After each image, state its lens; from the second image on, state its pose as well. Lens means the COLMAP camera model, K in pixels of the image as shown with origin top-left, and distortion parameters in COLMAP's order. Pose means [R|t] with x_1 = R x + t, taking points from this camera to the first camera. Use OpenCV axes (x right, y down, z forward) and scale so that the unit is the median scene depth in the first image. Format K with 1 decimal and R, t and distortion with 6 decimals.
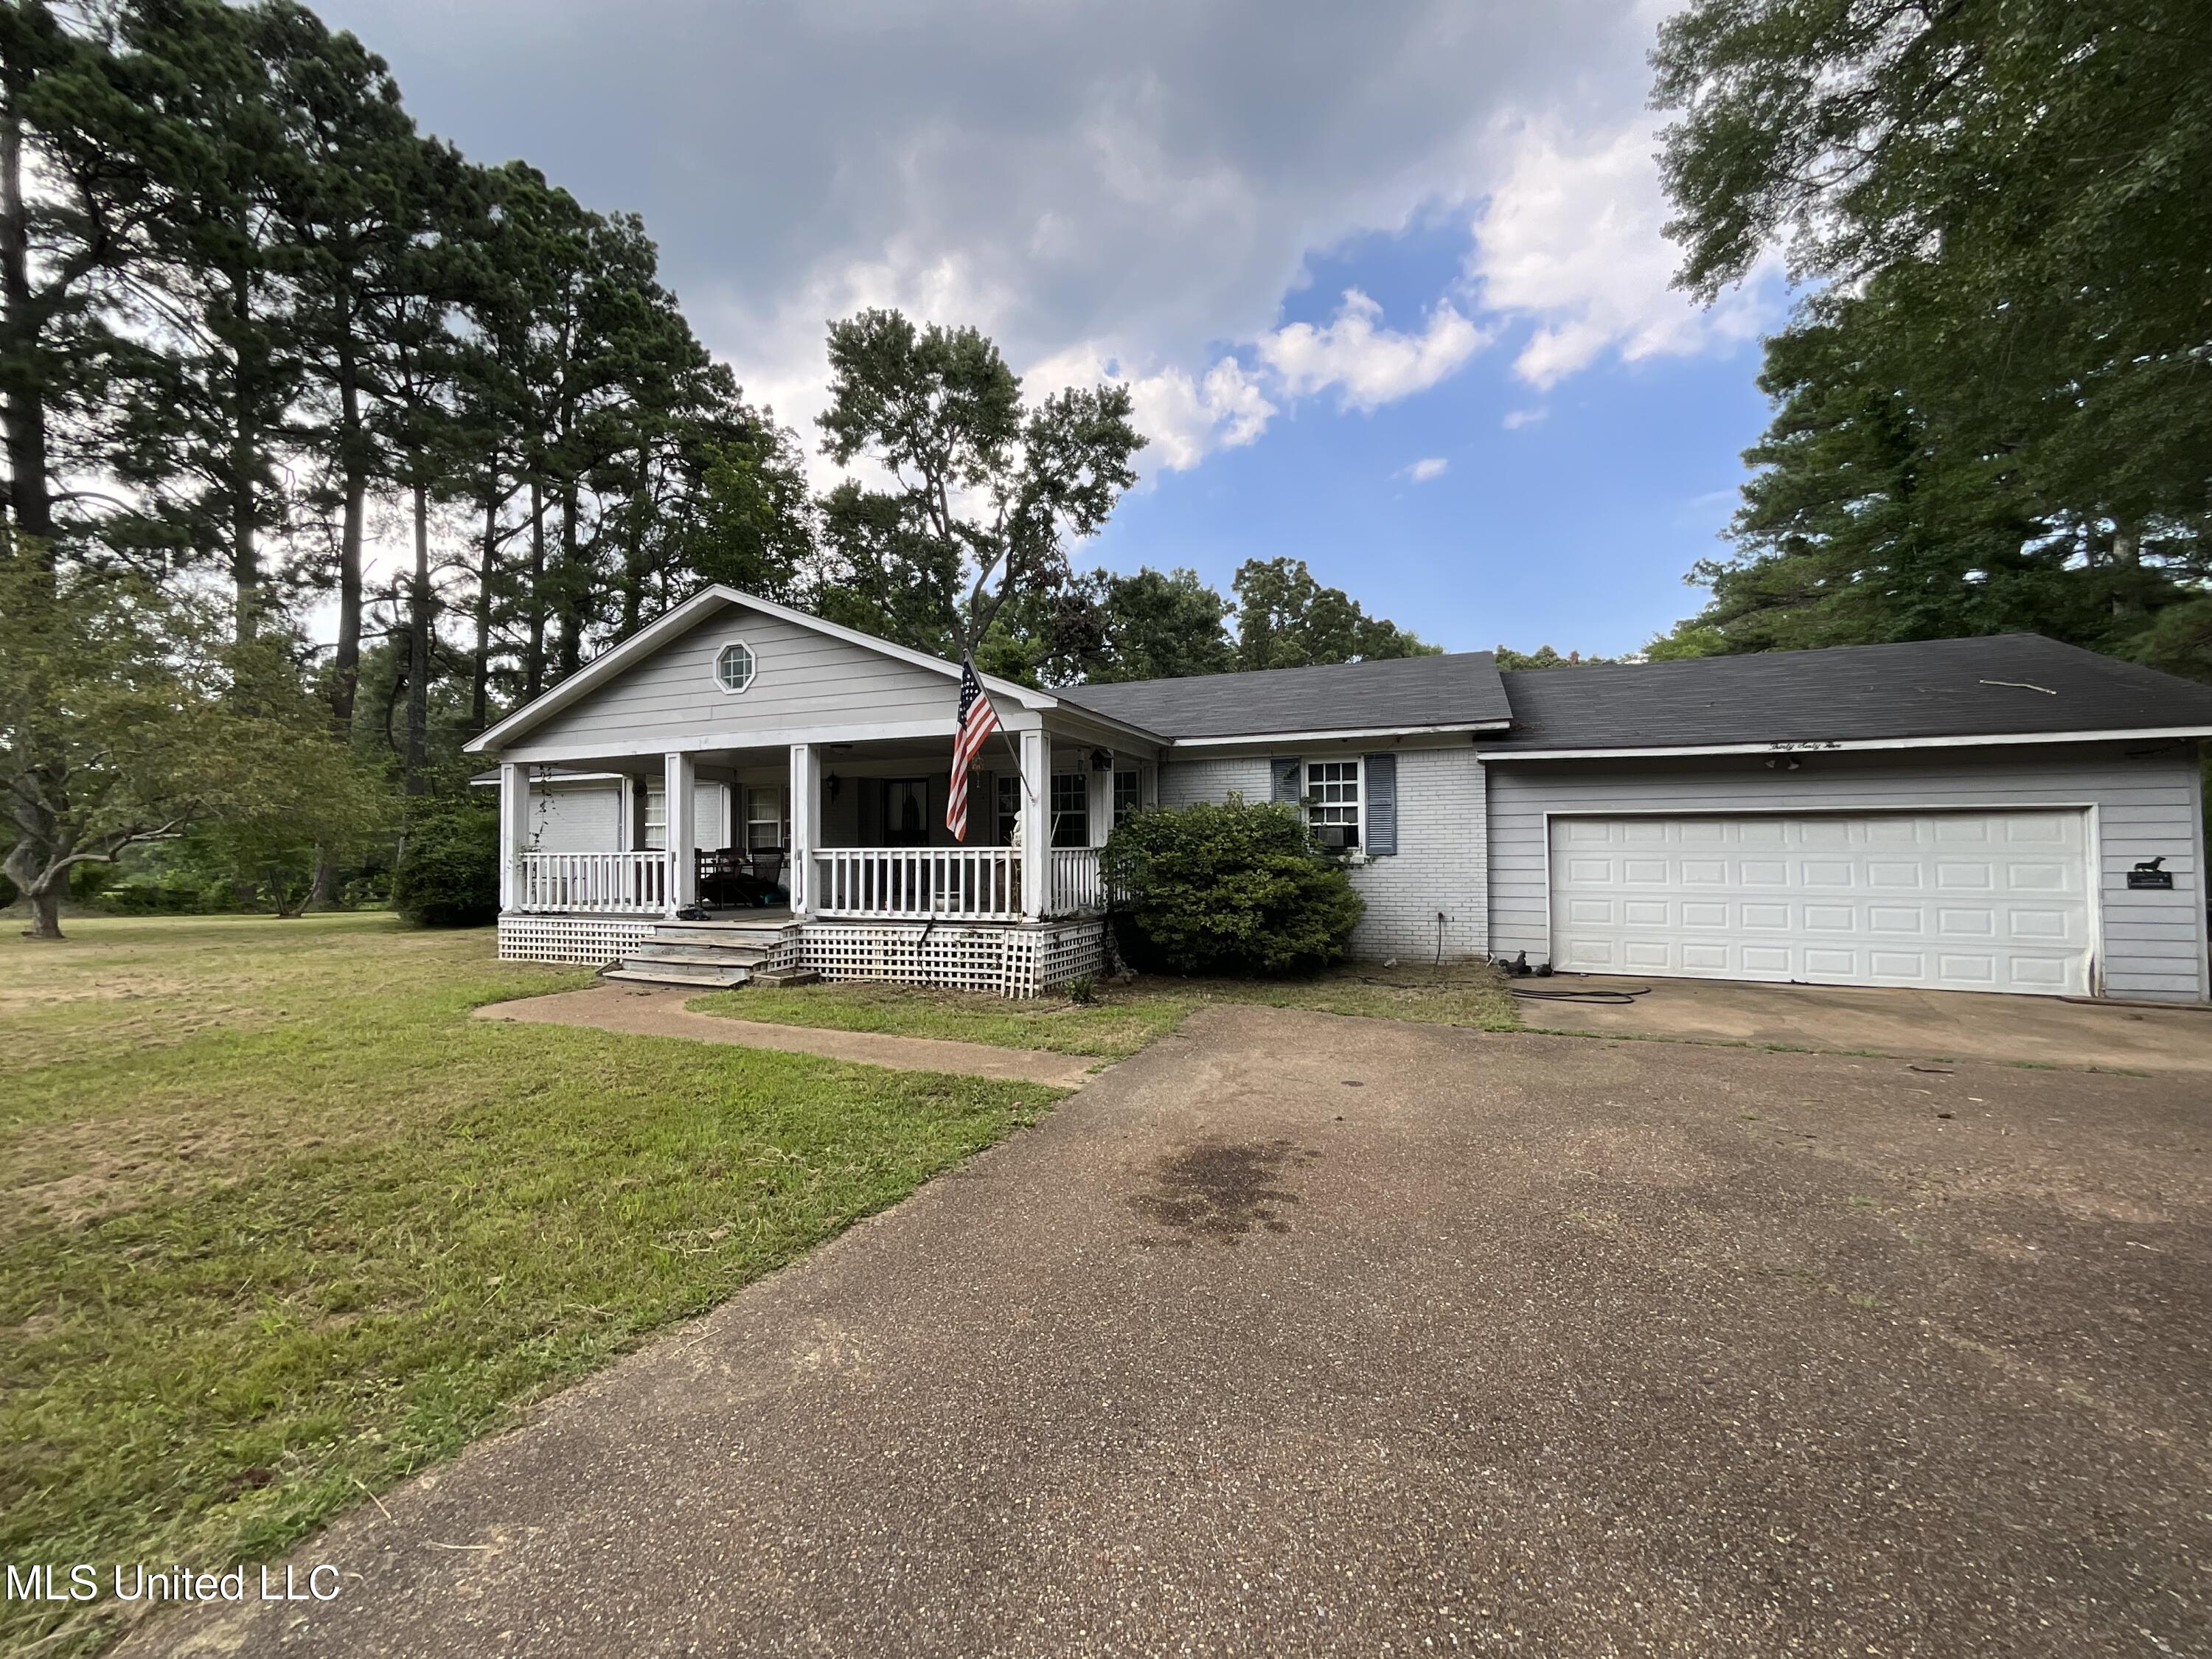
lens RADIAL K [[866.5, 0, 1106.0], [0, 866.5, 829.5], [0, 0, 1]] dist [0.032183, -0.016321]
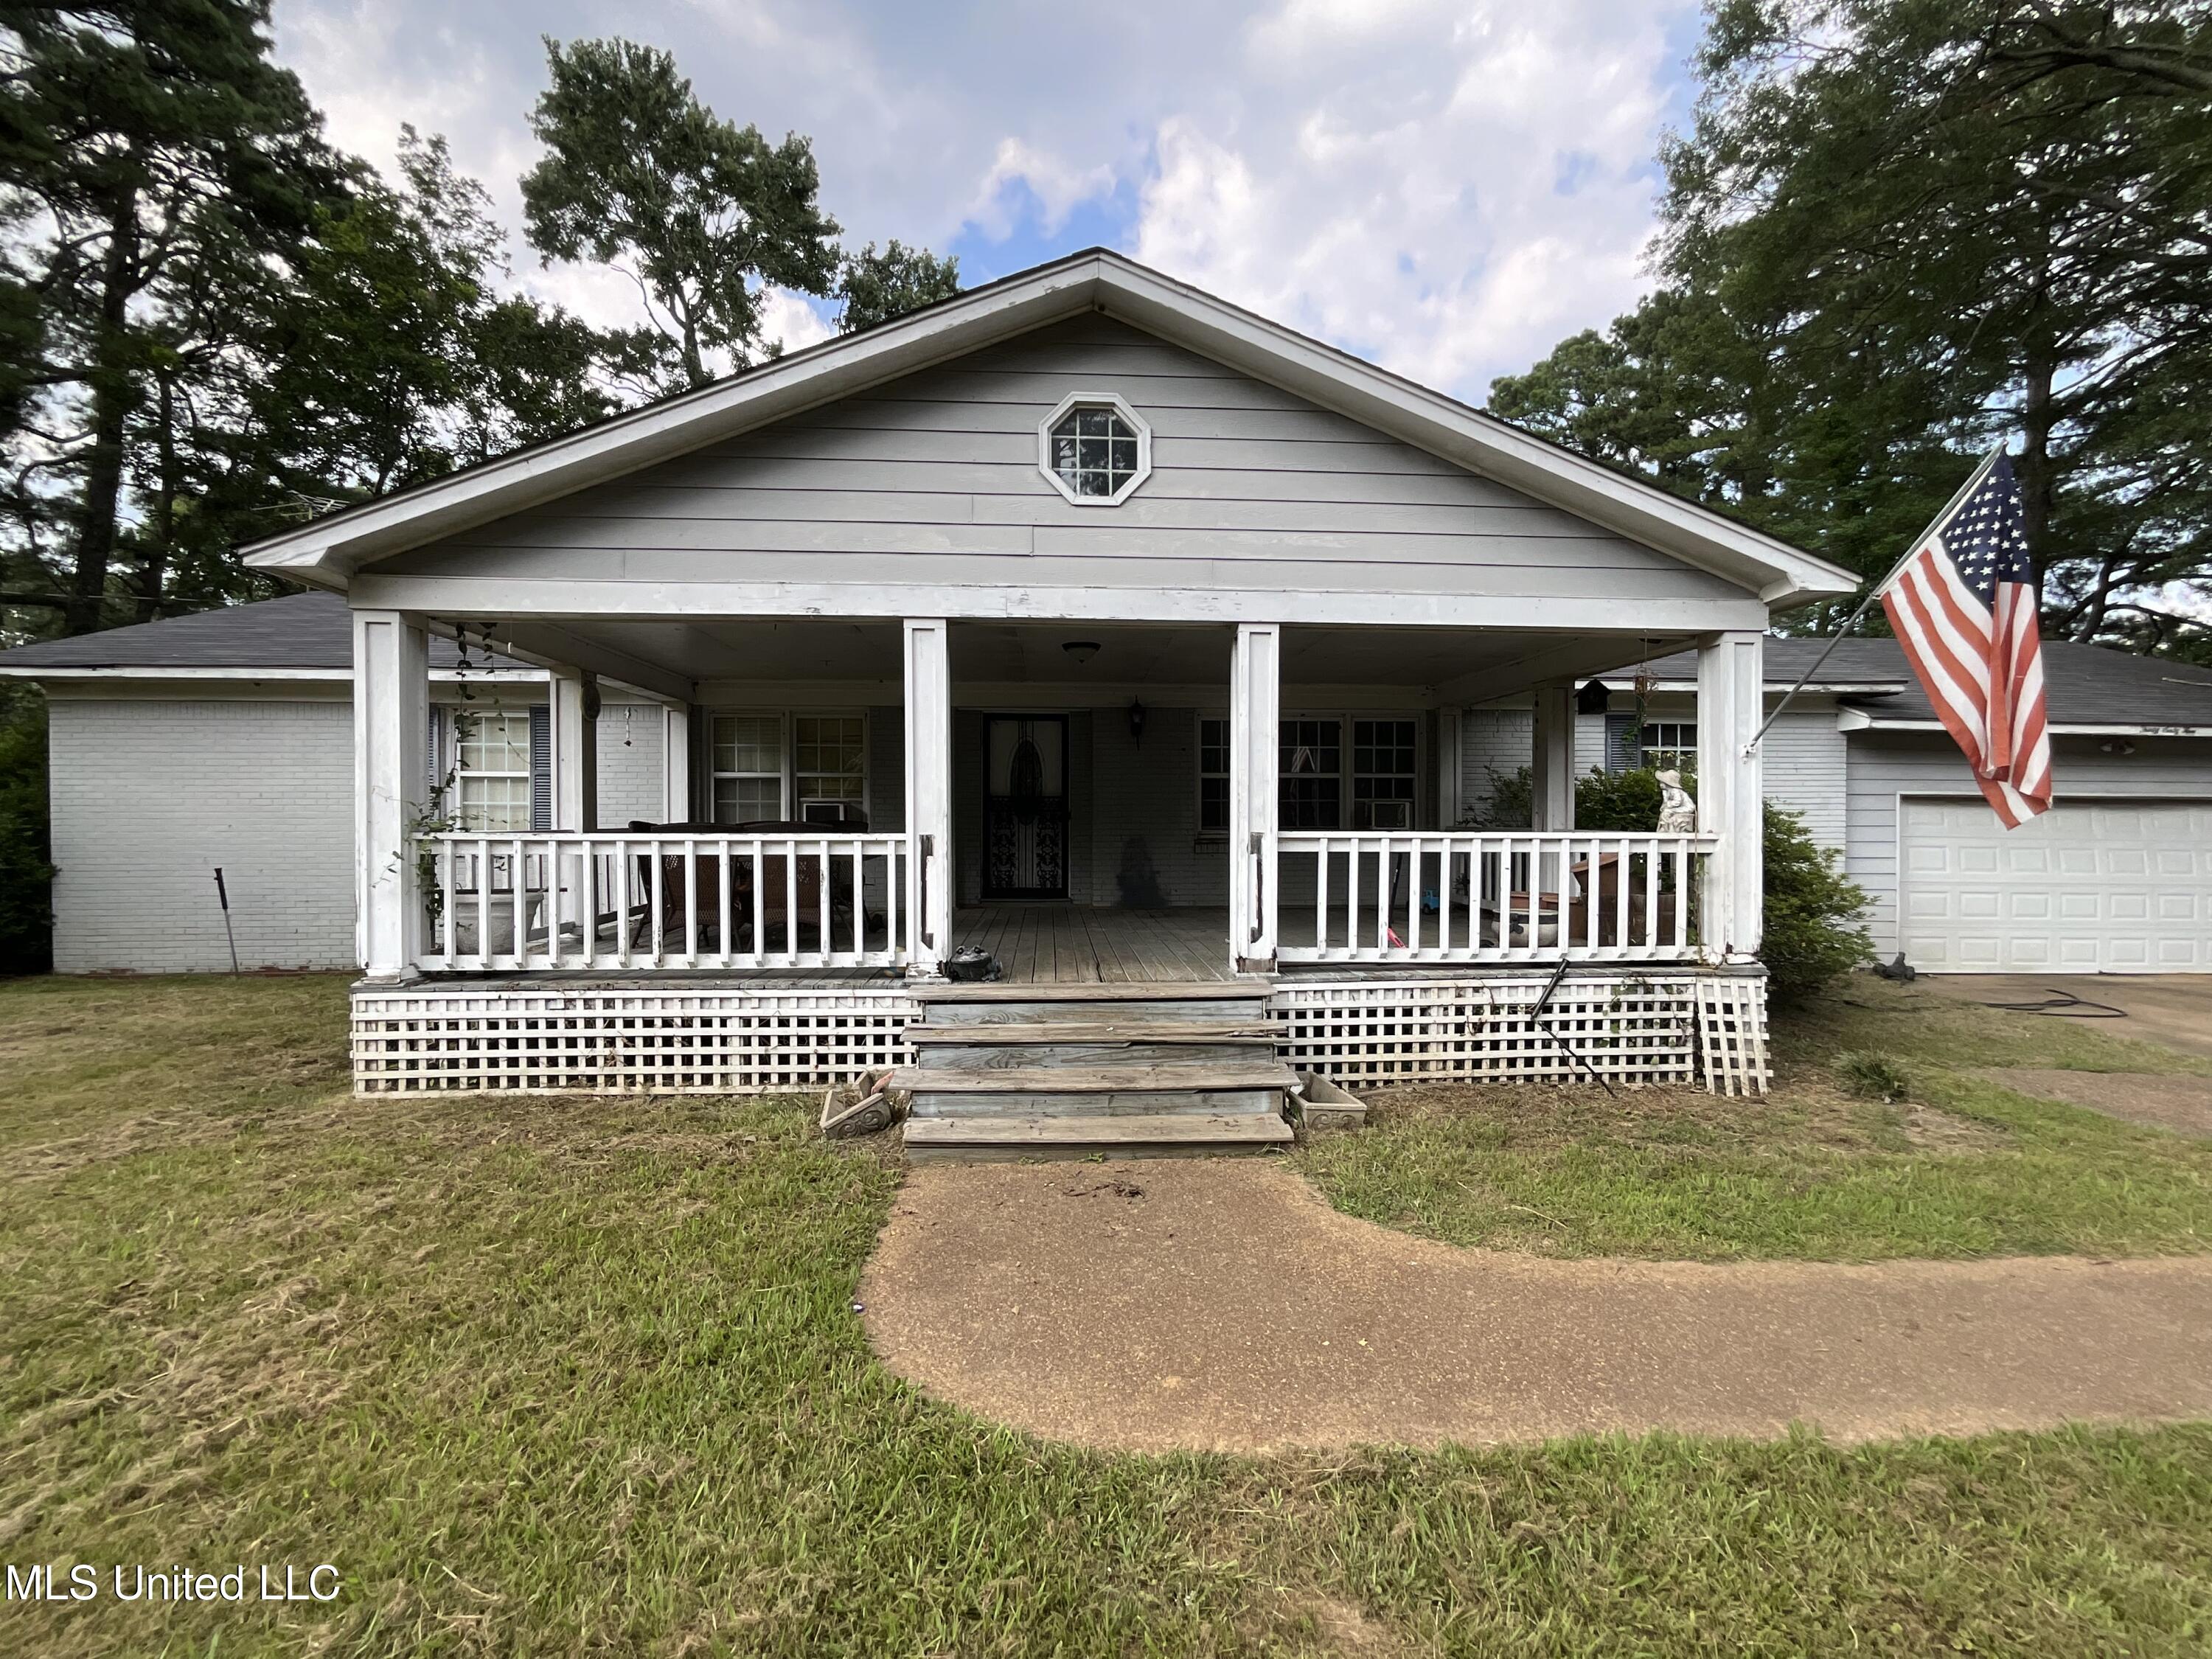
lens RADIAL K [[866.5, 0, 1106.0], [0, 866.5, 829.5], [0, 0, 1]] dist [0.032183, -0.016321]
pose [[0.905661, 0.004338, 0.423981, -0.672057], [-0.016144, 0.999575, 0.024257, 0.010192], [-0.423696, -0.028814, 0.905346, 0.605275]]
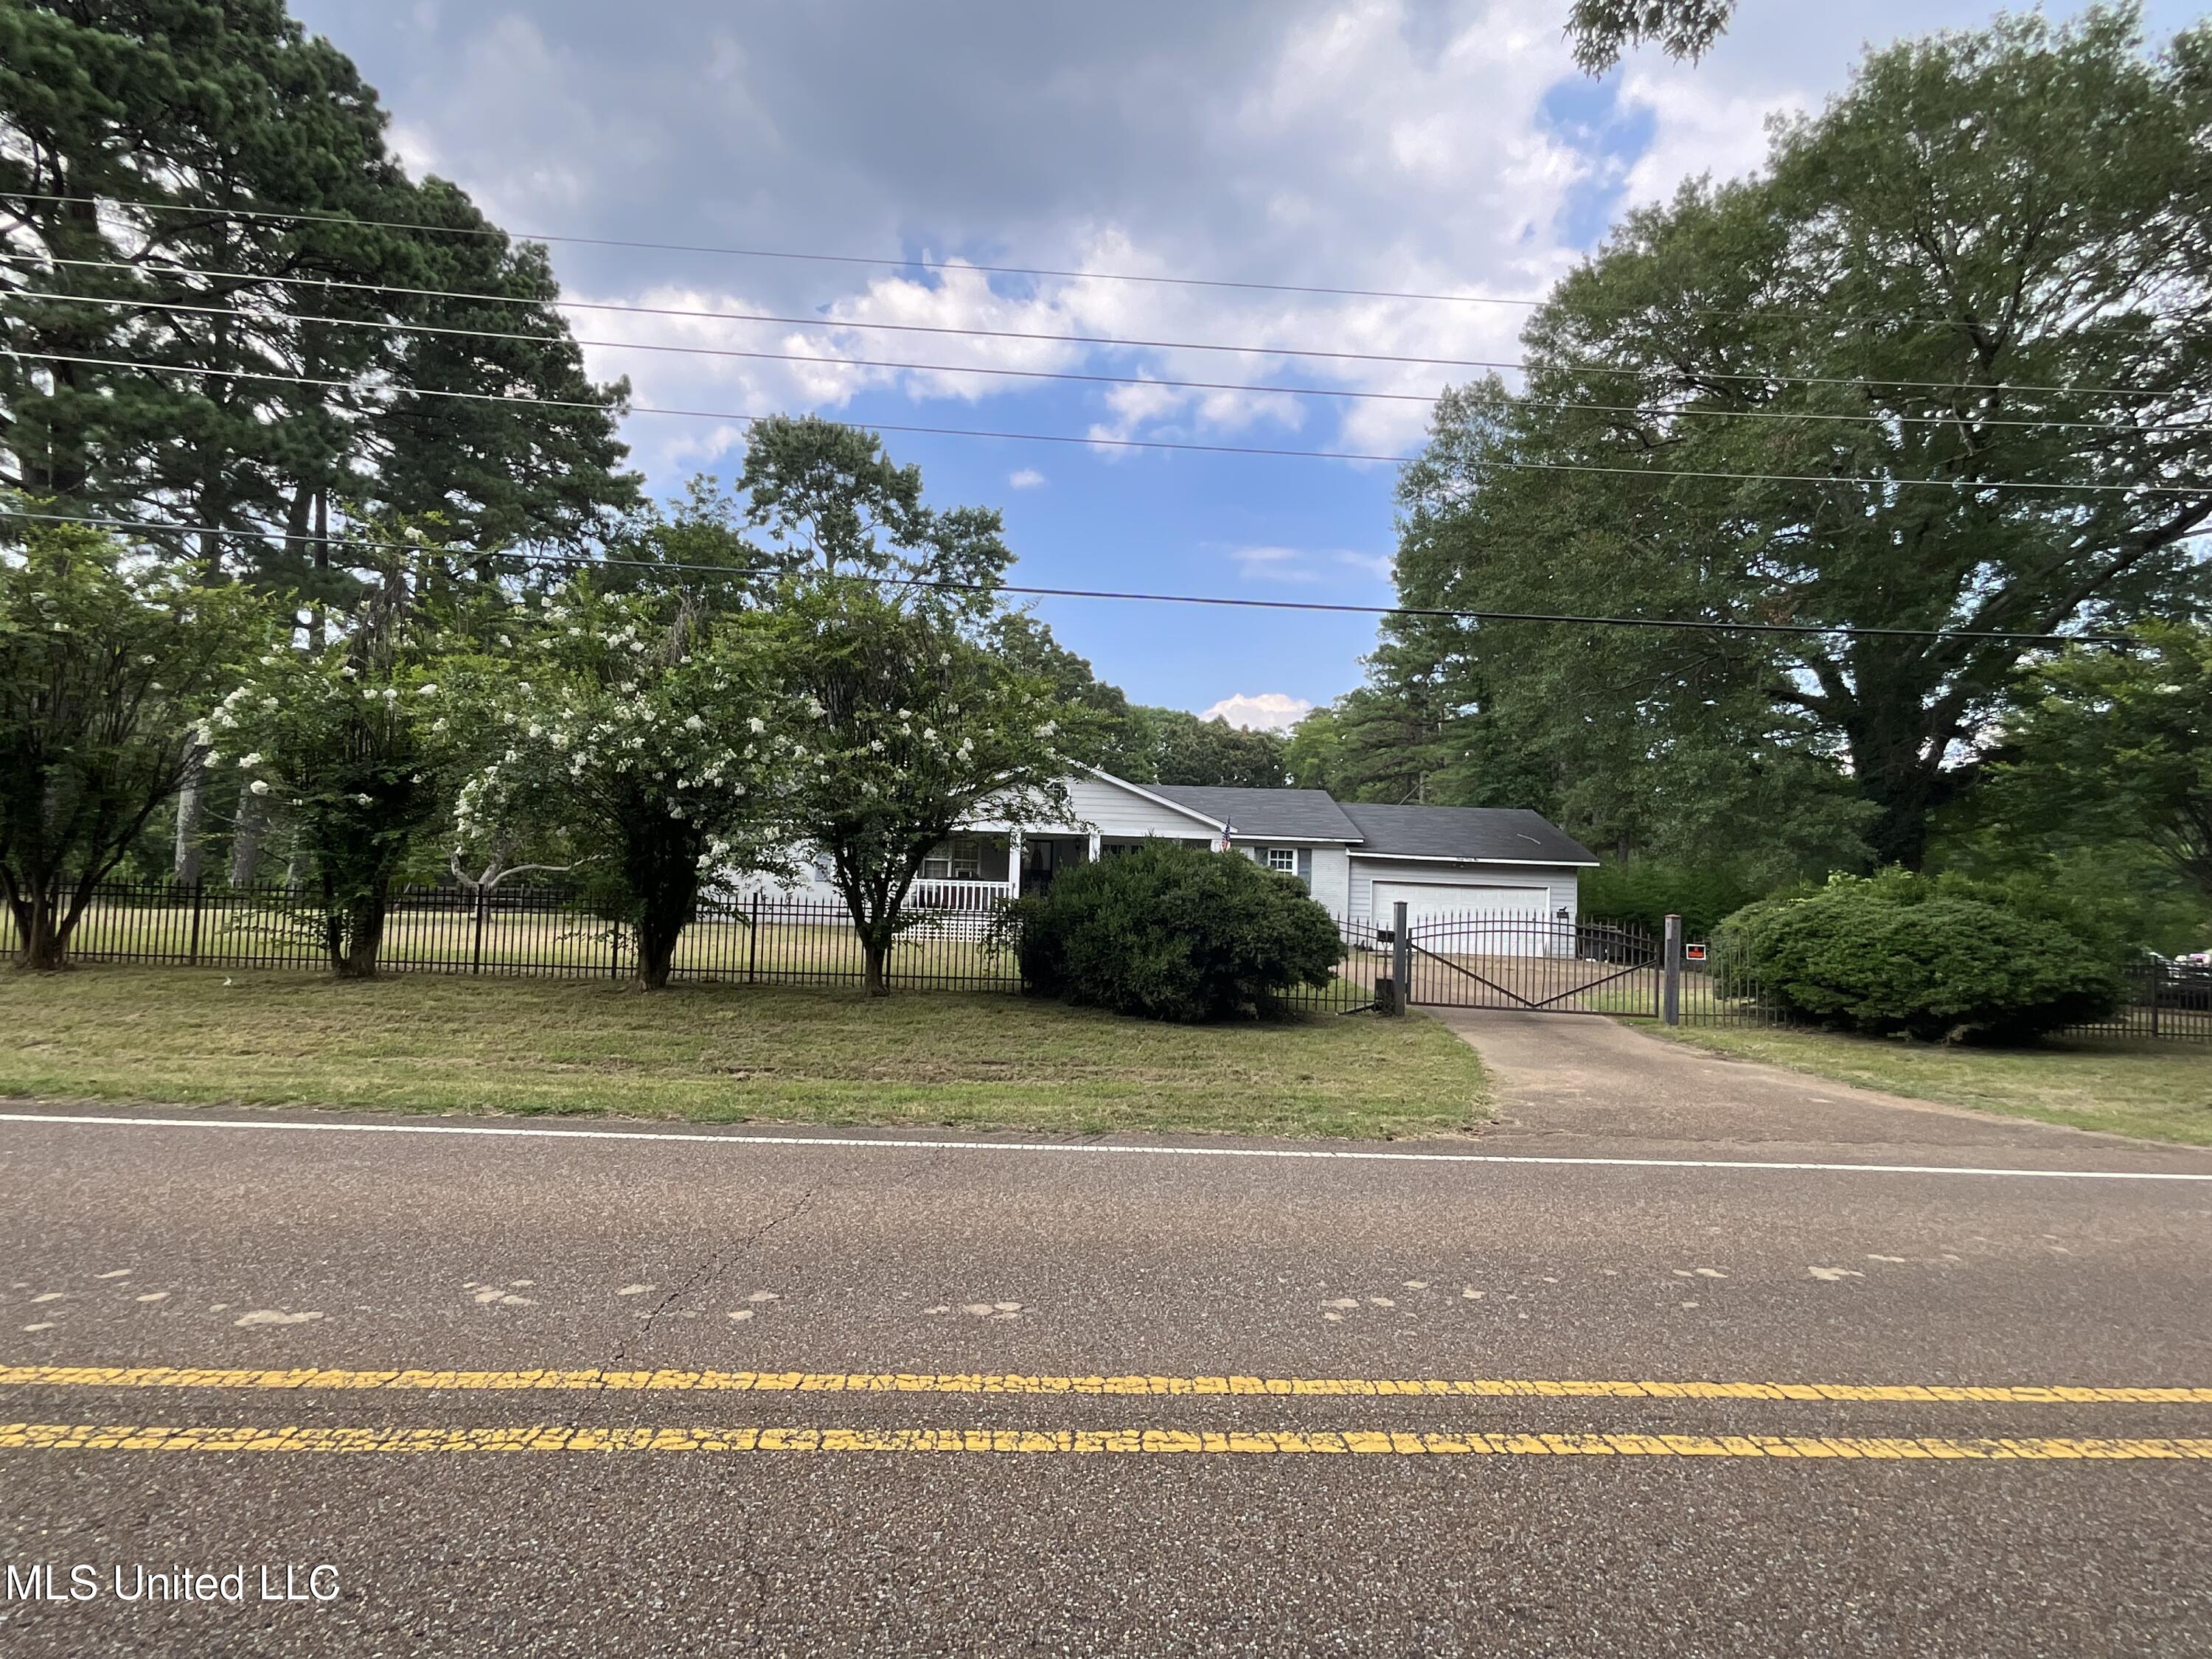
lens RADIAL K [[1013.2, 0, 1106.0], [0, 1013.2, 829.5], [0, 0, 1]] dist [0.015984, 0.000074]
pose [[0.911957, 0.057240, 0.406274, -1.392638], [-0.045923, 0.998239, -0.037560, -0.019898], [-0.407708, 0.015595, 0.912979, -1.314473]]
